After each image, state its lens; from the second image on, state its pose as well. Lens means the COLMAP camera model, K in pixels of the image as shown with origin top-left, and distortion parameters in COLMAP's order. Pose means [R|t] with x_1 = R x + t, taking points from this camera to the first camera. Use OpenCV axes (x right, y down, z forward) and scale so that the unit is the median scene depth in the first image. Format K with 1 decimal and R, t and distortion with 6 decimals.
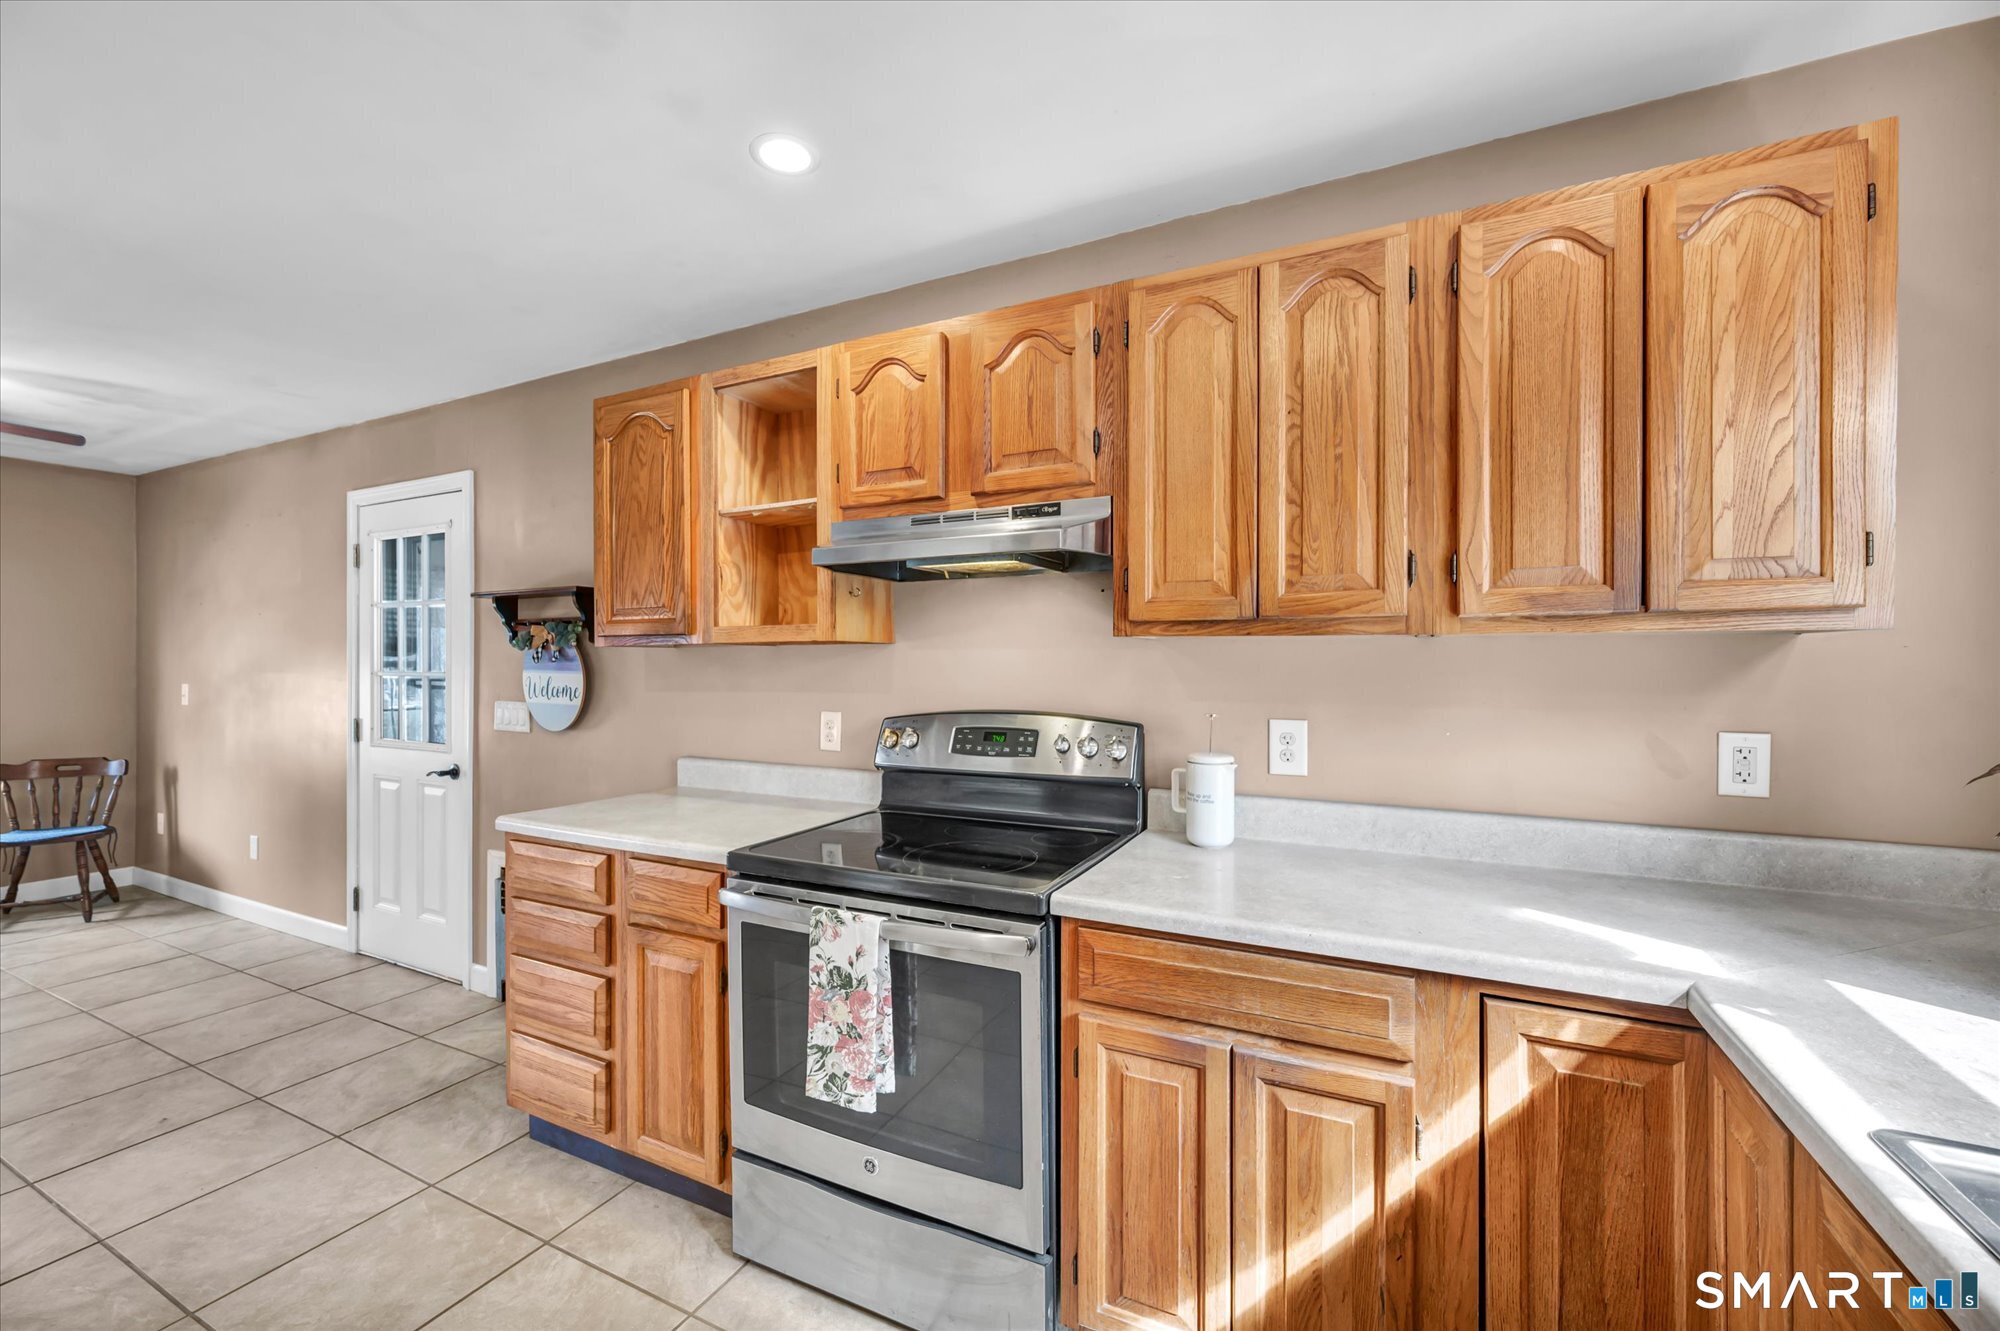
lens RADIAL K [[807.3, 0, 1002.8], [0, 807.3, 661.3], [0, 0, 1]] dist [-0.000976, -0.000074]
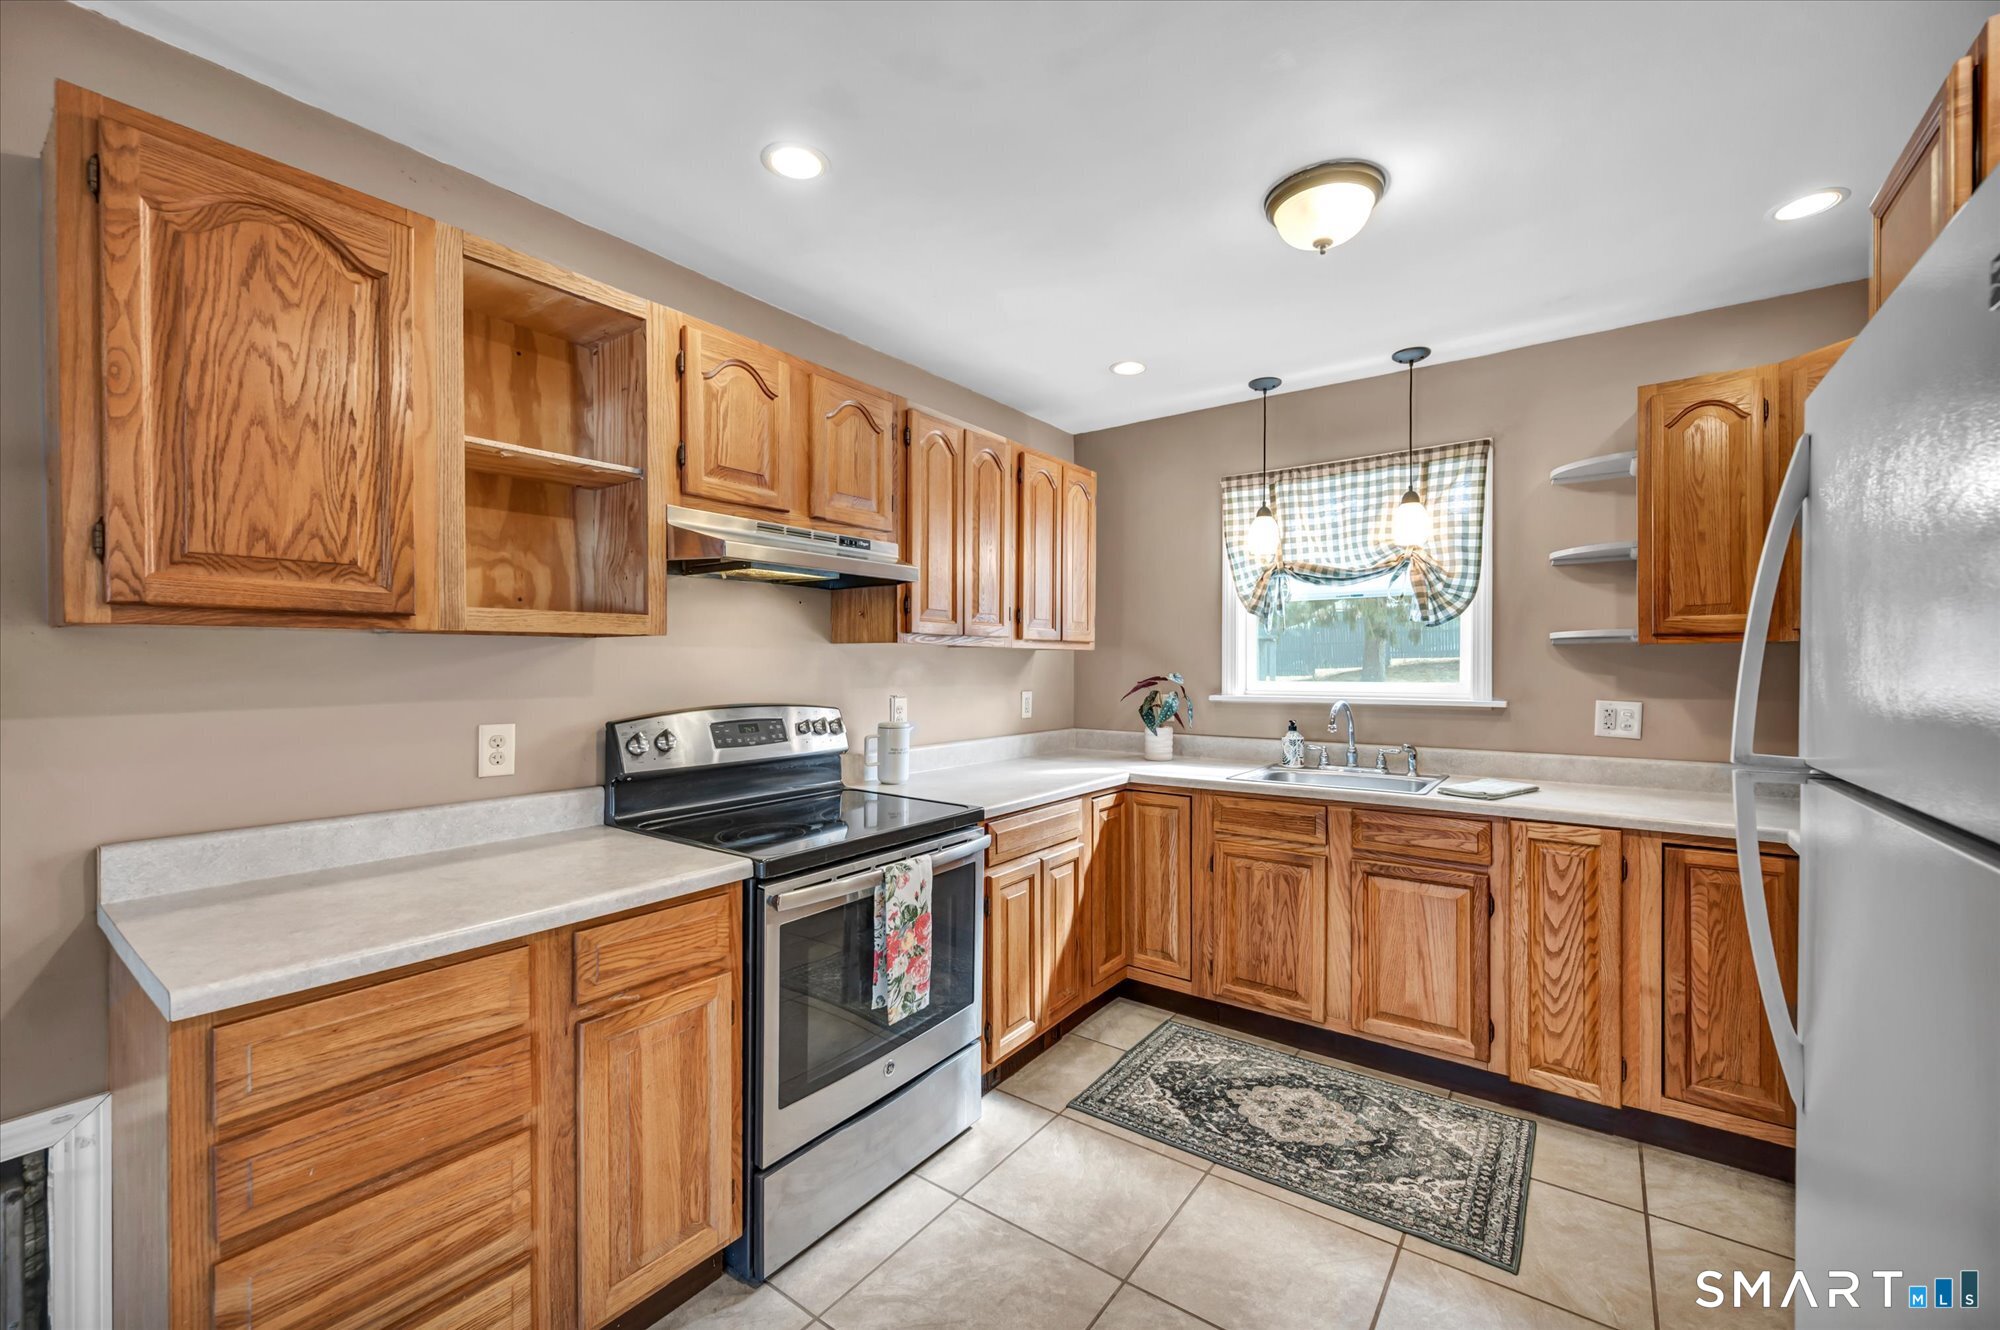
lens RADIAL K [[807.3, 0, 1002.8], [0, 807.3, 660.8], [0, 0, 1]] dist [-0.000976, -0.000074]
pose [[0.173749, 0.003099, 0.984785, -1.376553], [-0.003478, 0.999991, -0.002533, 0.004926], [-0.984784, -0.002985, 0.173758, 0.629757]]
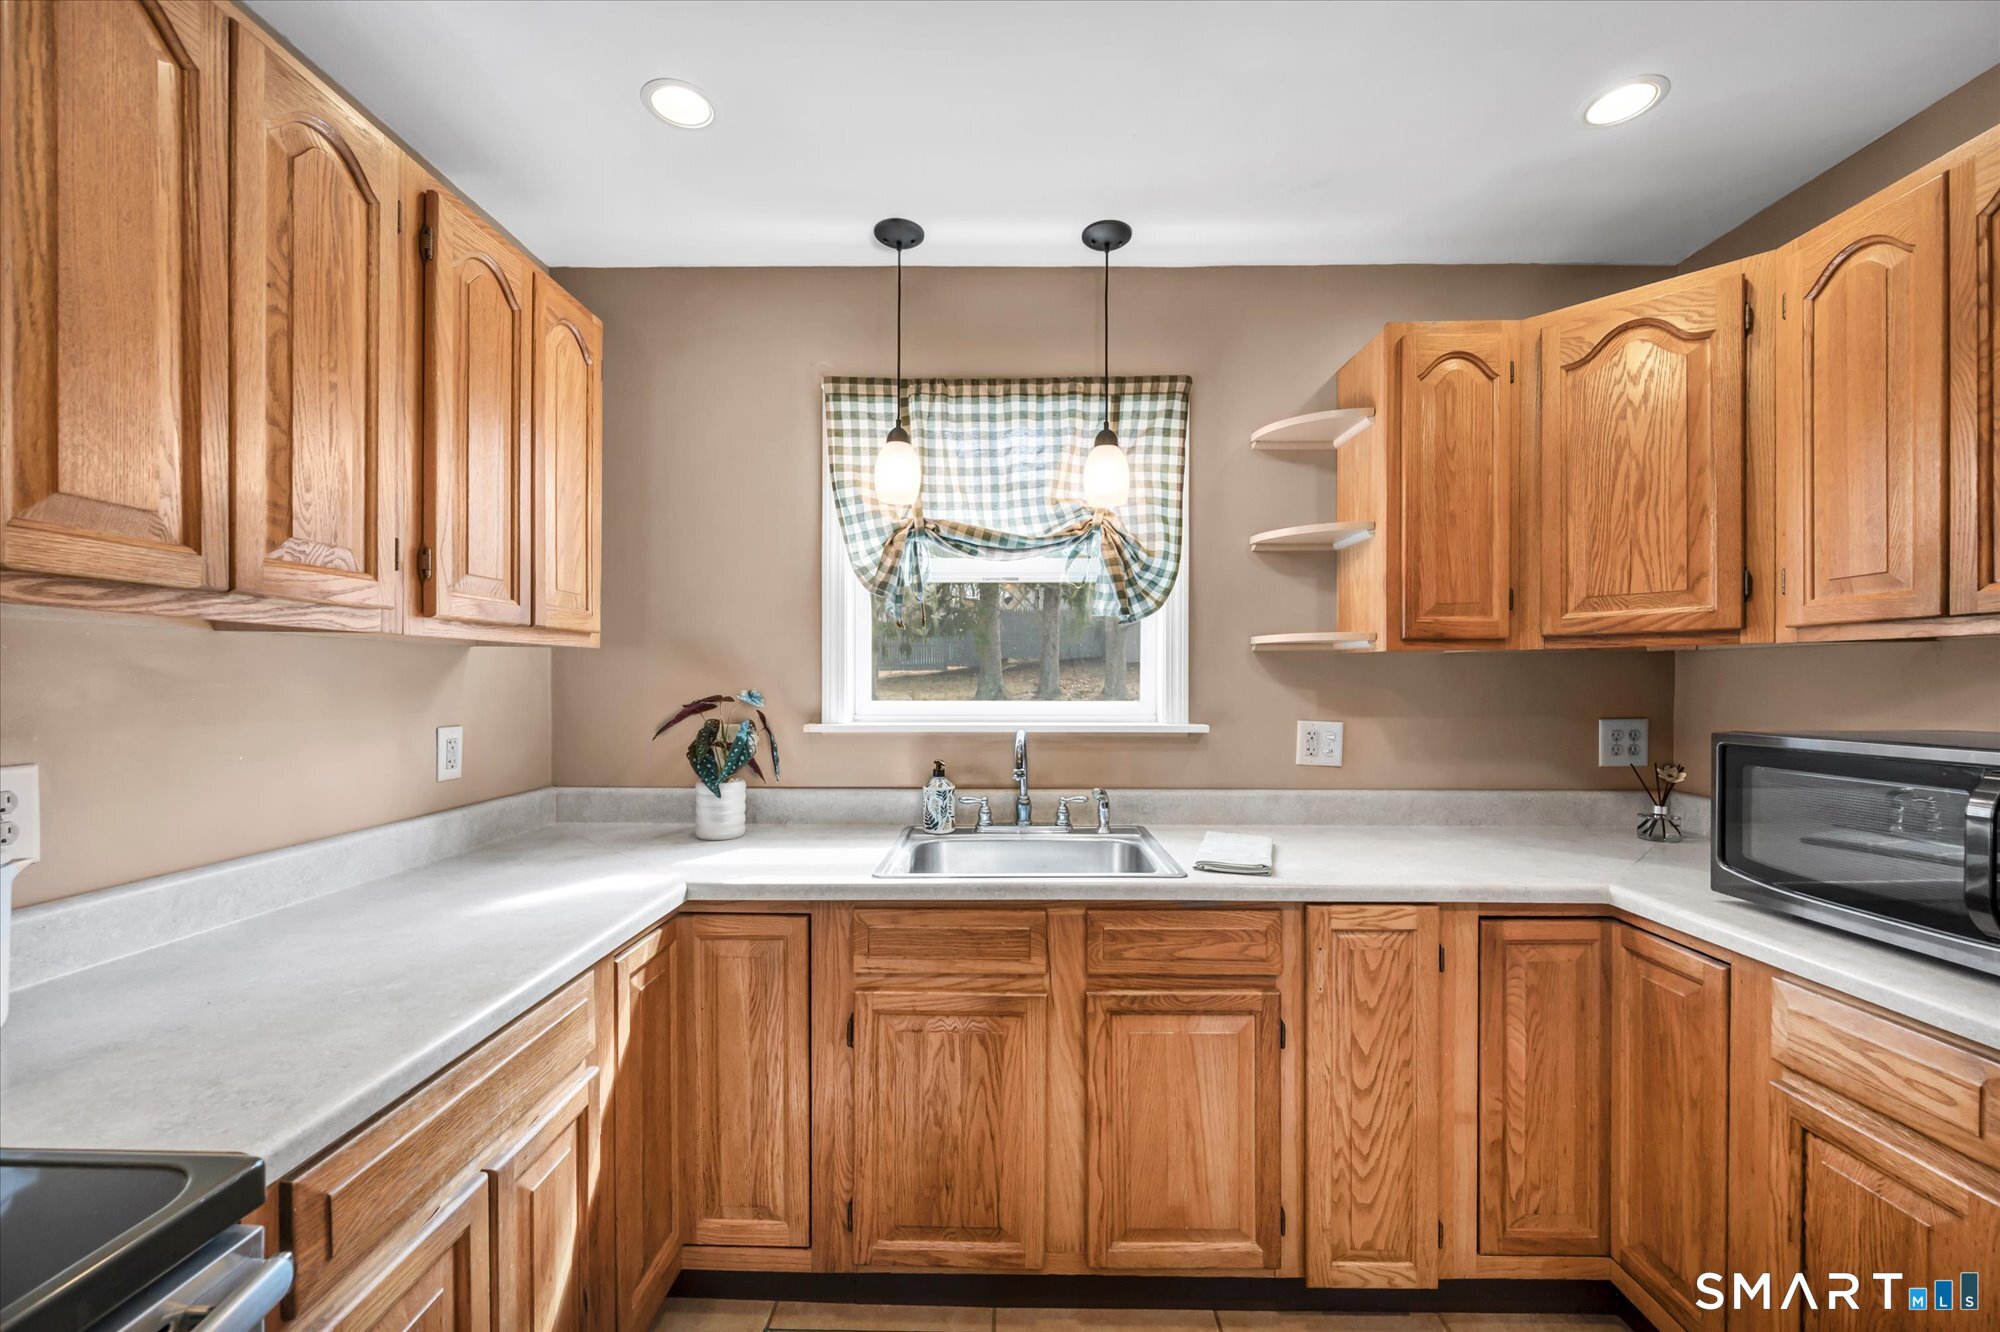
lens RADIAL K [[808.0, 0, 1003.4], [0, 808.0, 687.7], [0, 0, 1]] dist [-0.002350, -0.000228]
pose [[-0.433230, -0.014601, 0.901165, -0.504407], [-0.006542, 0.999893, 0.013056, 0.008367], [-0.901260, -0.000239, -0.433279, 0.745717]]
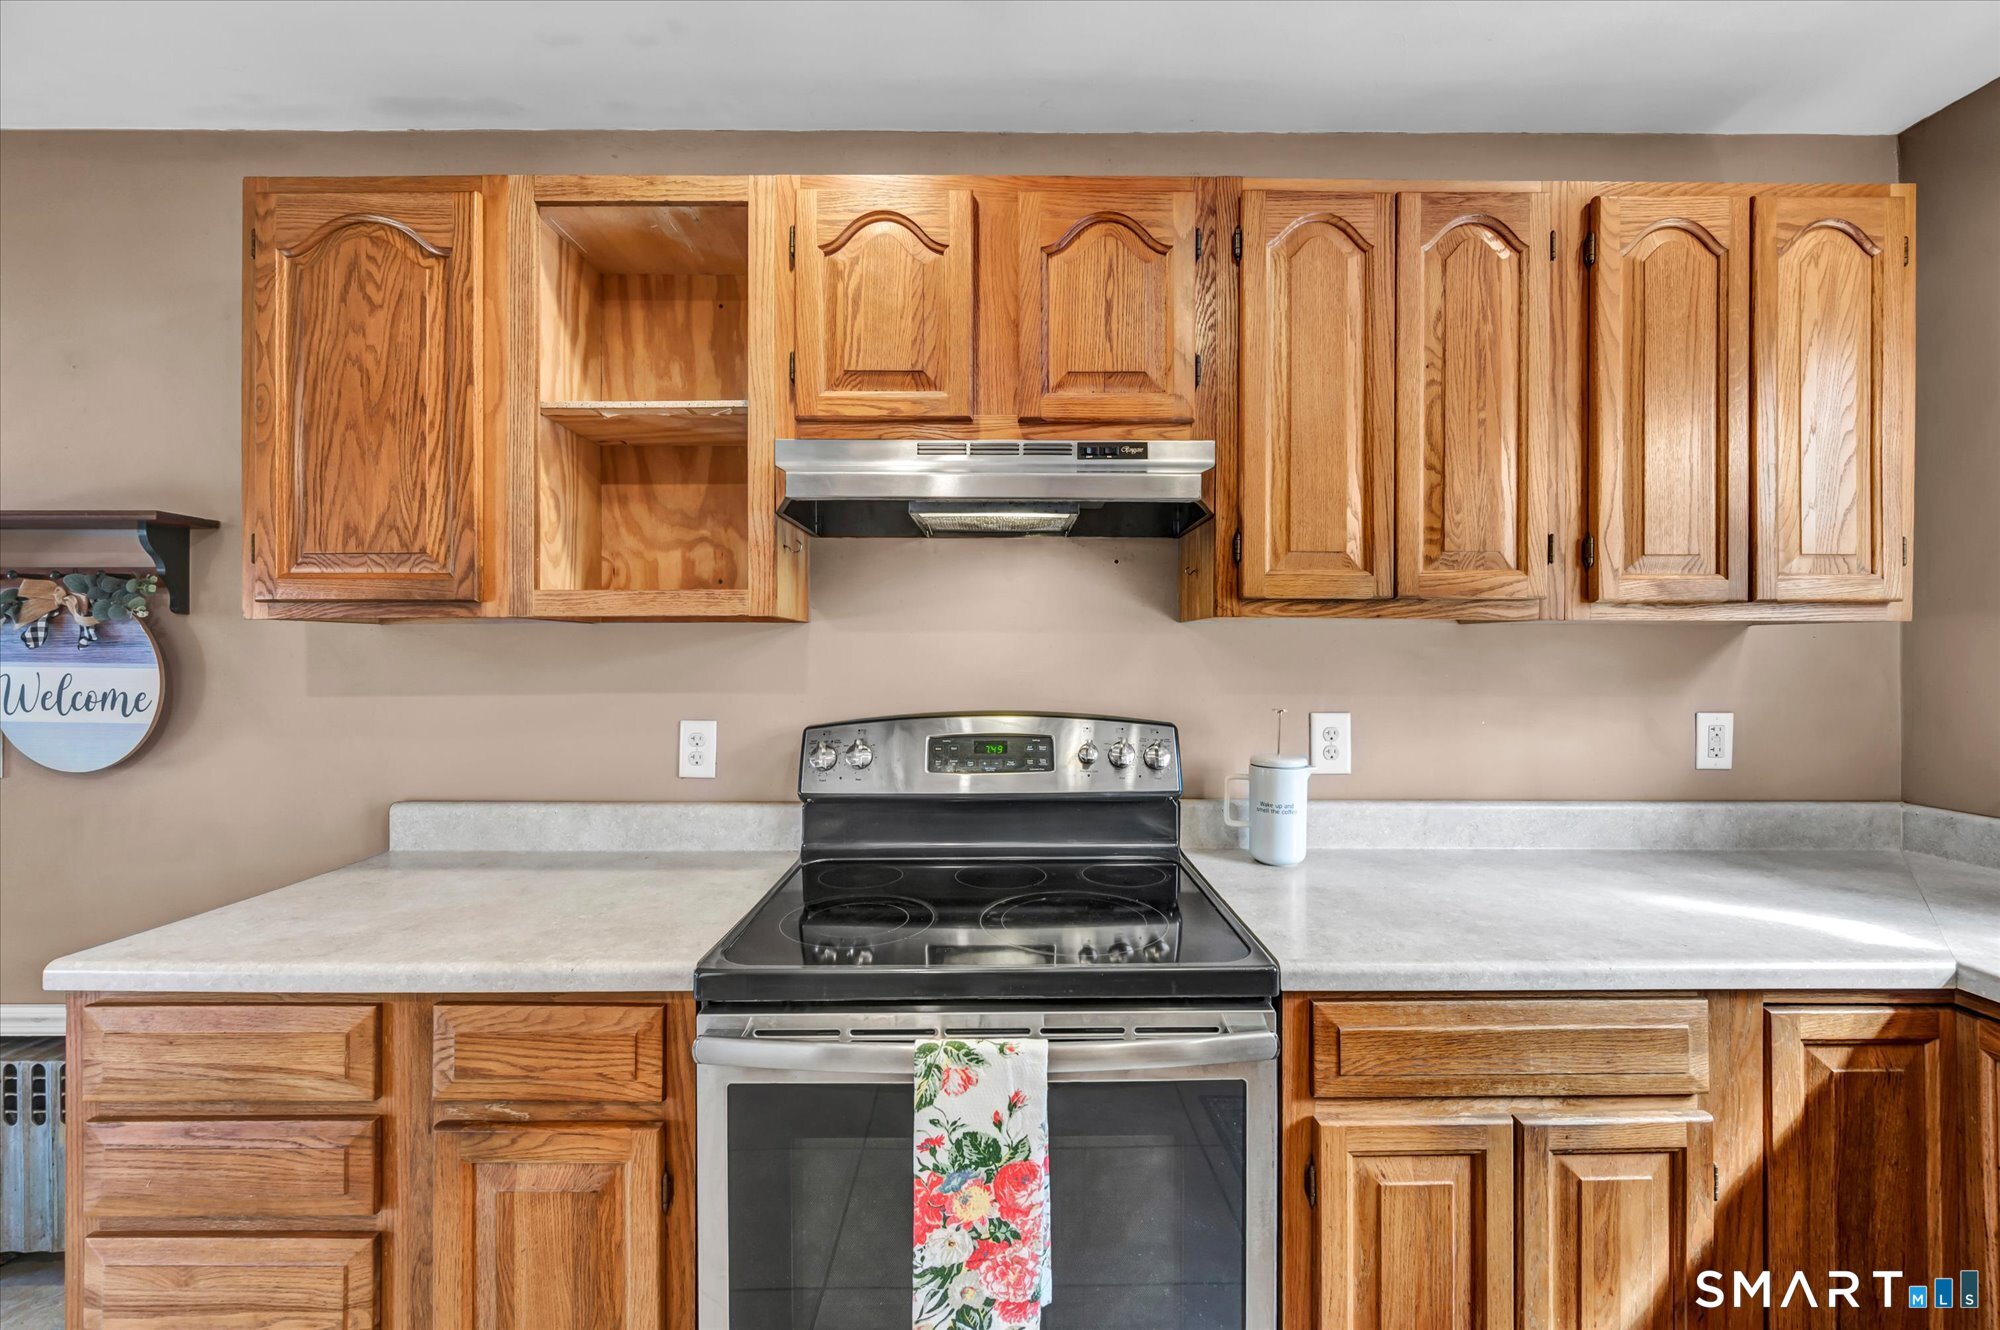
lens RADIAL K [[811.7, 0, 1005.6], [0, 811.7, 647.4], [0, 0, 1]] dist [-0.001378, -0.000211]
pose [[0.892457, 0.004155, 0.451113, -0.457937], [-0.002023, 0.999984, -0.005207, 0.005172], [-0.451128, 0.003734, 0.892452, 0.417473]]
